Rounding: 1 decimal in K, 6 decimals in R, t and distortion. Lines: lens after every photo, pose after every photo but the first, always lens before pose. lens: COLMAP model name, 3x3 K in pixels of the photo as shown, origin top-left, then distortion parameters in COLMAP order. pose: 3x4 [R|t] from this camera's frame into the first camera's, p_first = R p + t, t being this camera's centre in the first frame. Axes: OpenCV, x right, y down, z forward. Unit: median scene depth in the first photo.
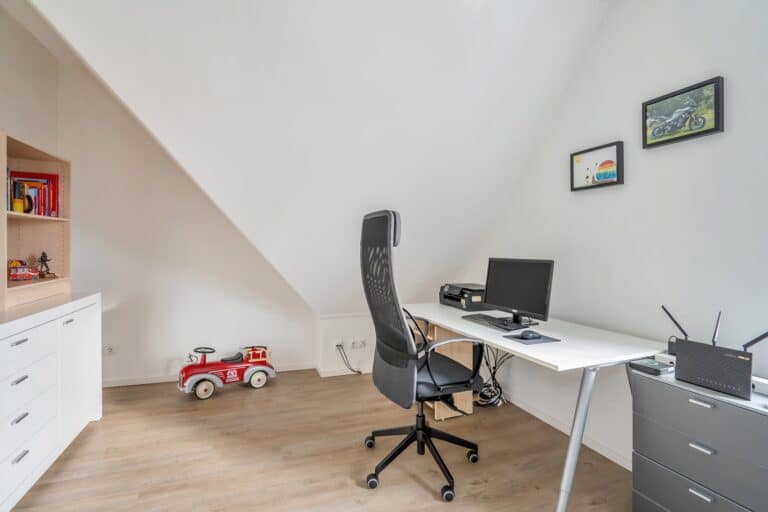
lens RADIAL K [[357.4, 0, 383.1], [0, 357.4, 257.2], [0, 0, 1]] dist [-0.001474, 0.000251]
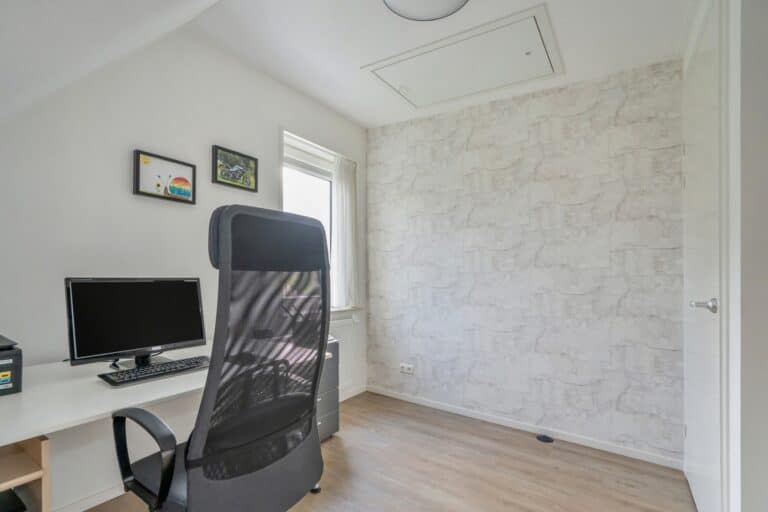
lens RADIAL K [[357.4, 0, 382.5], [0, 357.4, 257.6], [0, 0, 1]] dist [-0.001474, 0.000251]
pose [[-0.599429, 0.005550, 0.800409, -0.538907], [0.001366, 0.999982, -0.005911, -0.034474], [-0.800427, -0.002450, -0.599425, 1.158474]]
